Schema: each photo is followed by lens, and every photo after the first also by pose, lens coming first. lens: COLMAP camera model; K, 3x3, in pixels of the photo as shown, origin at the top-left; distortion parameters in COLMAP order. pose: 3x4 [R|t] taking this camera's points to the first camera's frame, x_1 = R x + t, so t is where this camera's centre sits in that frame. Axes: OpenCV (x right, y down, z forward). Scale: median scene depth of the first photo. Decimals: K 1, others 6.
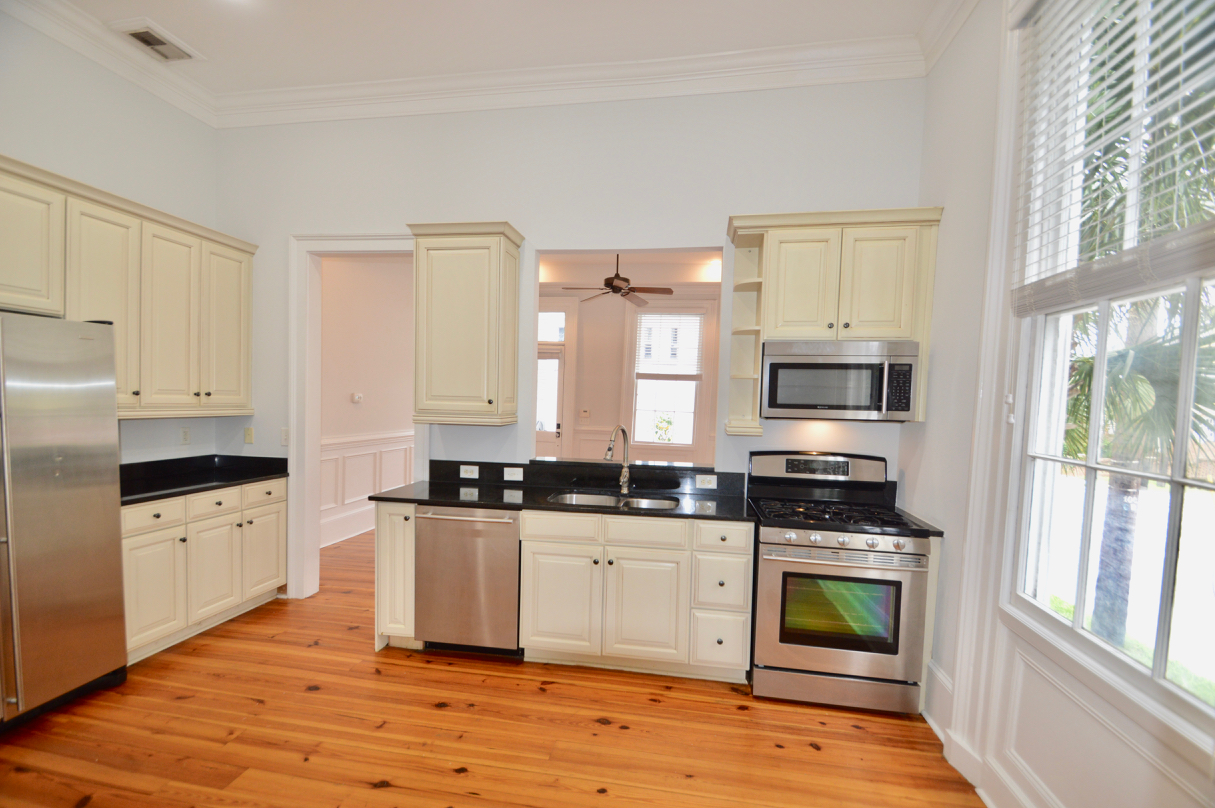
lens RADIAL K [[537.1, 0, 603.2], [0, 537.1, 419.5], [0, 0, 1]] dist [0.015515, -0.020722]
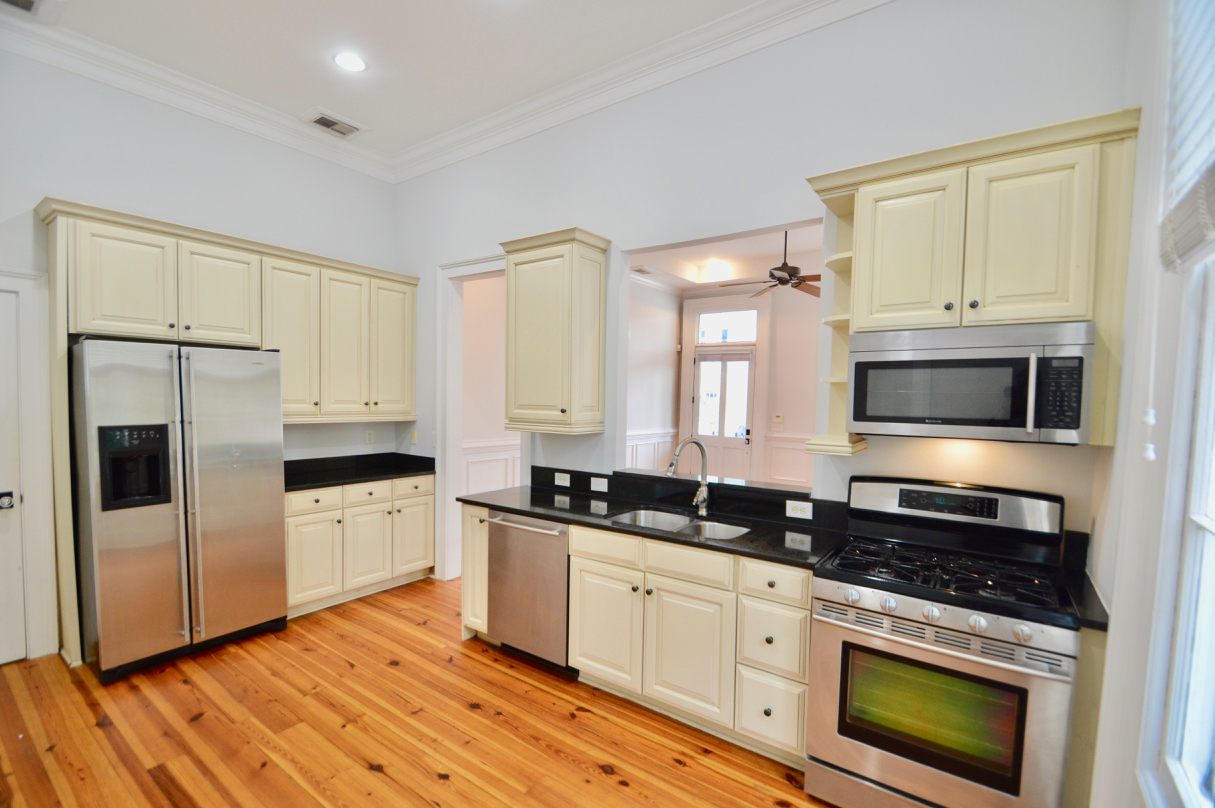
lens RADIAL K [[537.1, 0, 603.2], [0, 537.1, 419.5], [0, 0, 1]] dist [0.015515, -0.020722]
pose [[0.895800, 0.010338, -0.444337, 0.317332], [-0.011790, 0.999930, -0.000505, -0.018621], [0.444301, 0.005691, 0.895860, 0.153433]]
